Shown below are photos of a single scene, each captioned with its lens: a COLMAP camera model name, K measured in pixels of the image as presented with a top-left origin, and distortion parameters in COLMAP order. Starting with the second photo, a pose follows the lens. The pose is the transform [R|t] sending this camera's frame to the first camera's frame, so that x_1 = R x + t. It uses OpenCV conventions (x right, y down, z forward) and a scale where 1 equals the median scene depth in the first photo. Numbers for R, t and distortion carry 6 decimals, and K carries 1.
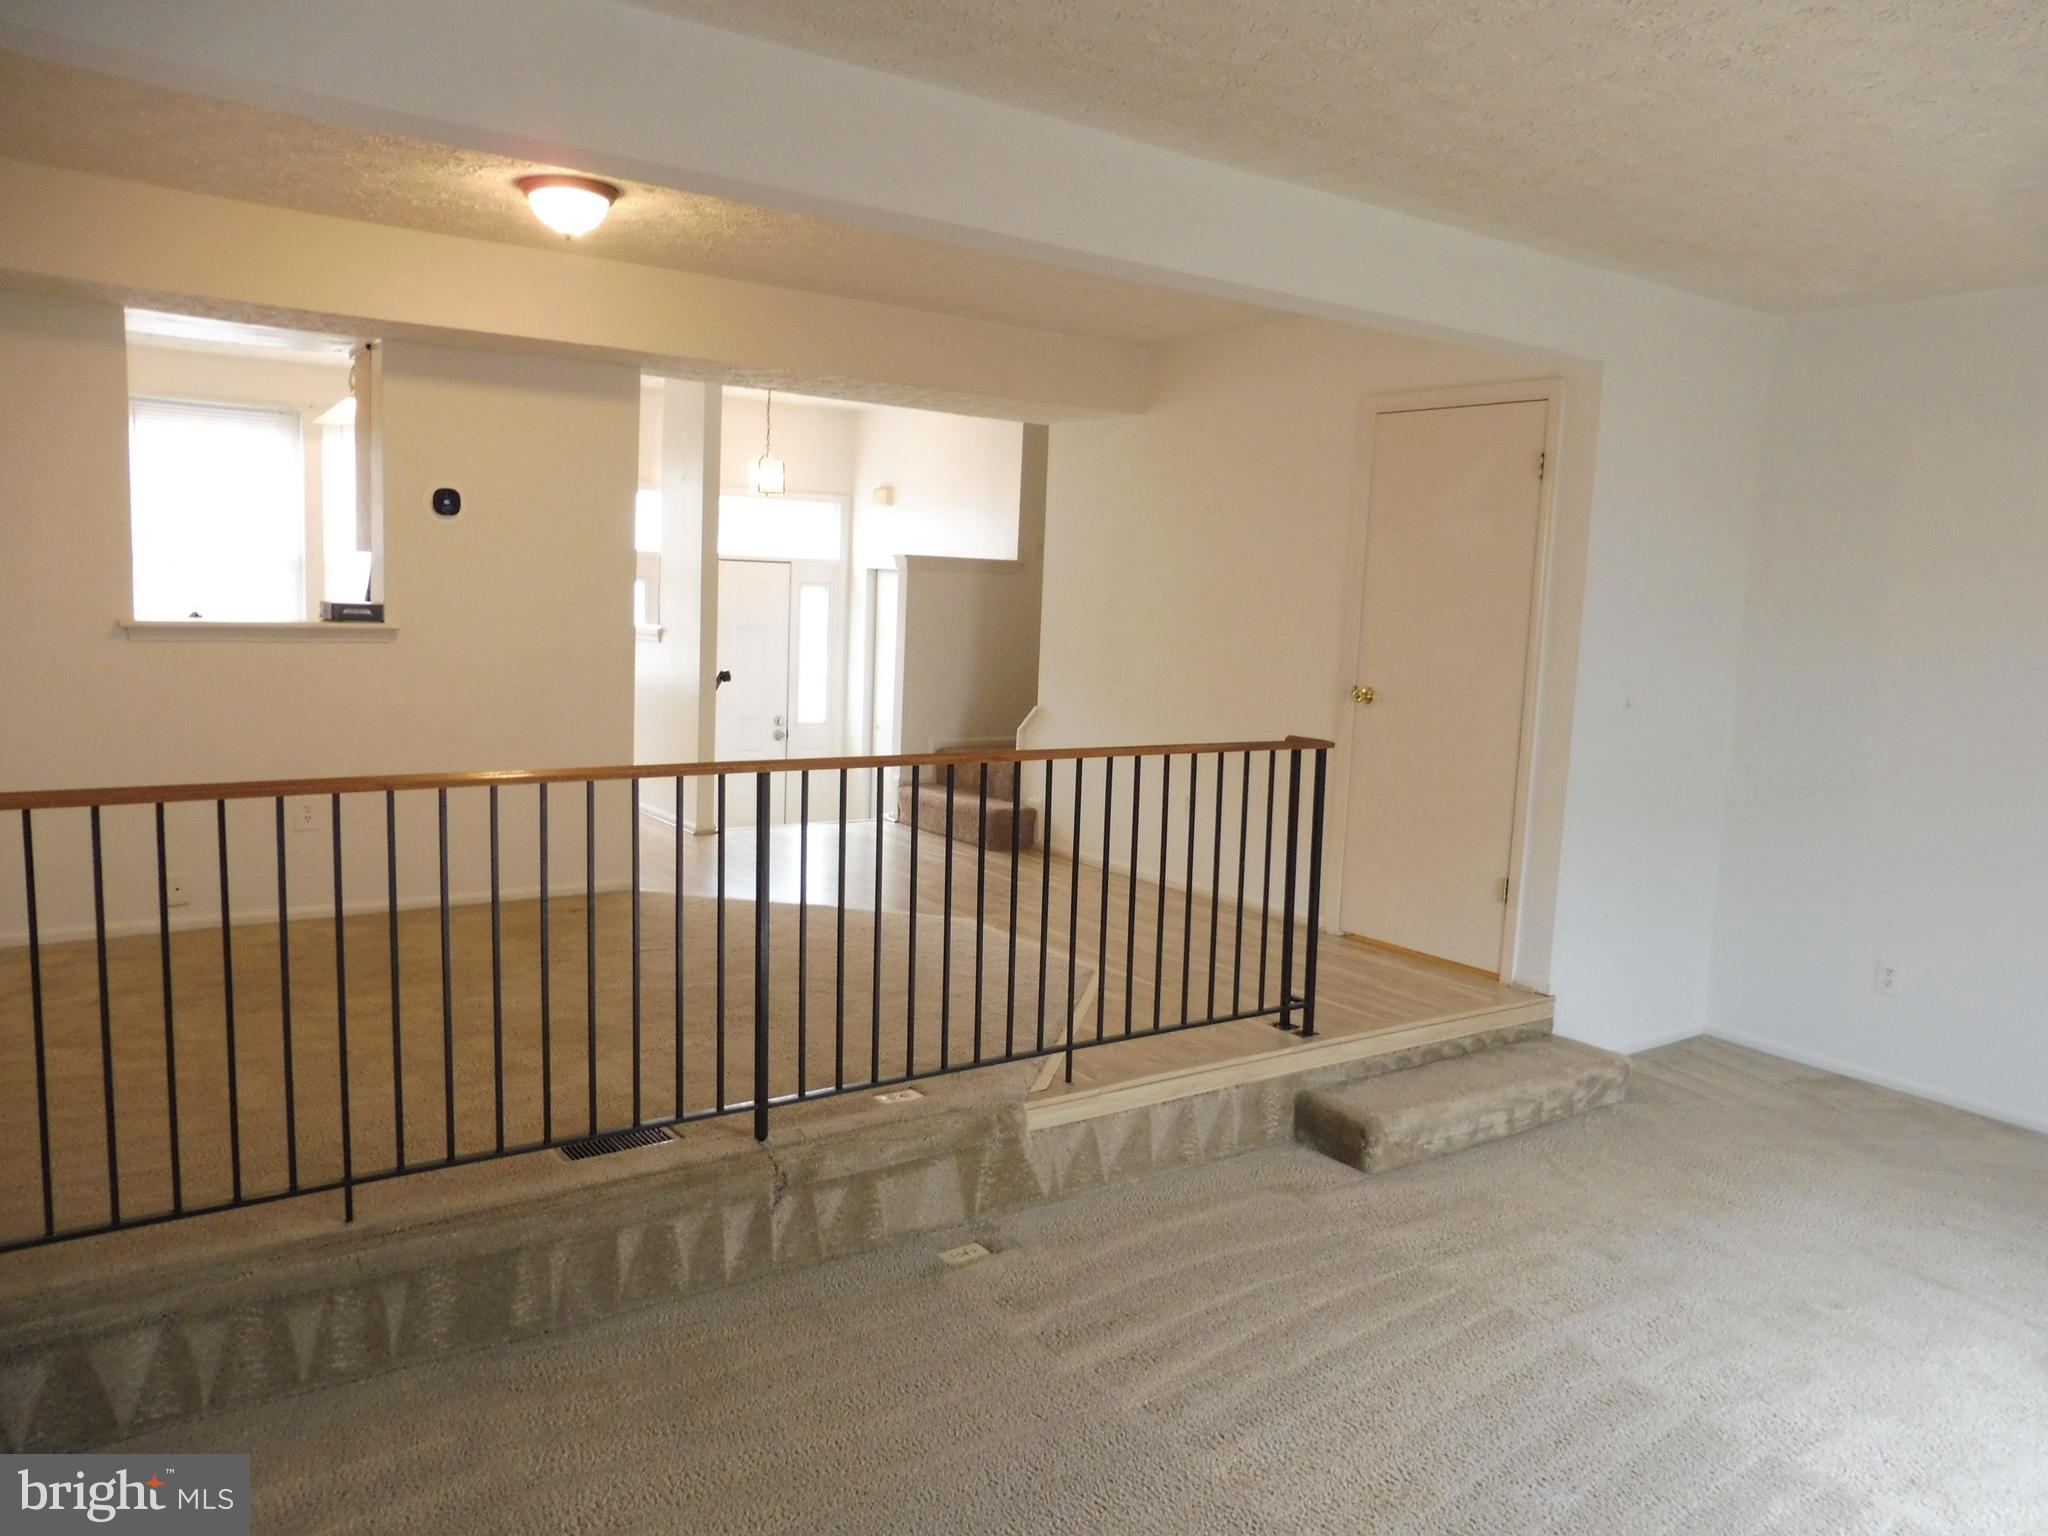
lens RADIAL K [[1438.0, 0, 1059.5], [0, 1438.0, 759.5], [0, 0, 1]] dist [-0.094862, 0.068162]
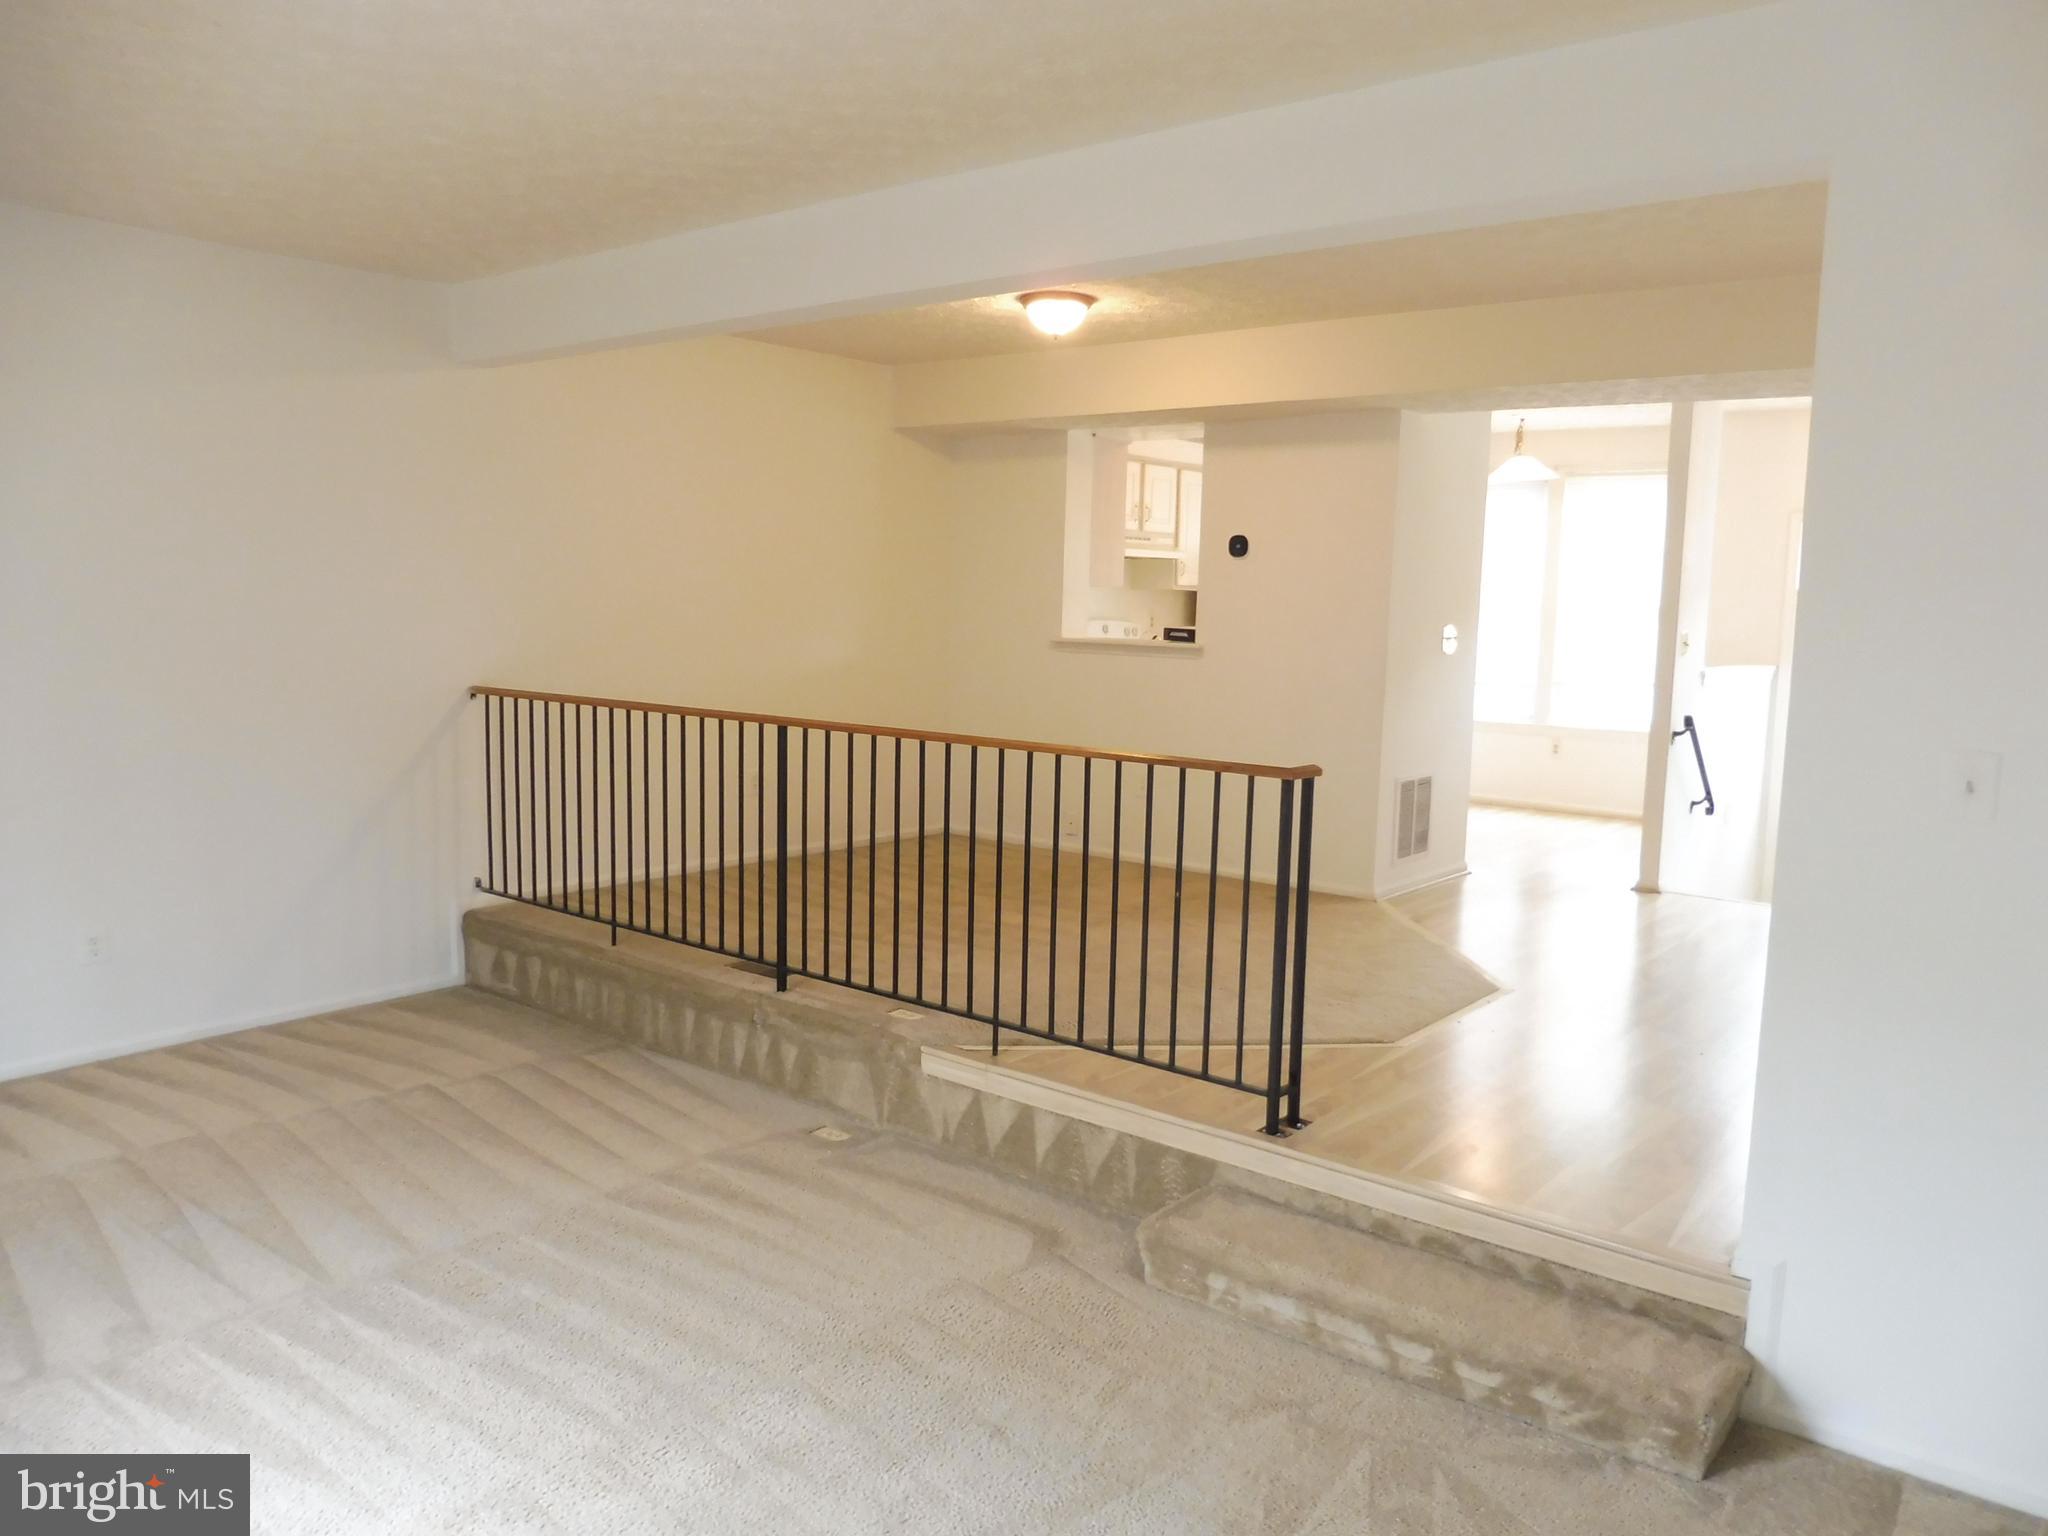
lens RADIAL K [[1438.0, 0, 1059.5], [0, 1438.0, 759.5], [0, 0, 1]] dist [-0.094862, 0.068162]
pose [[0.284532, 0.071448, -0.956000, 0.938081], [-0.119369, 0.992099, 0.038619, -0.035353], [0.951206, 0.103128, 0.290813, 0.657046]]
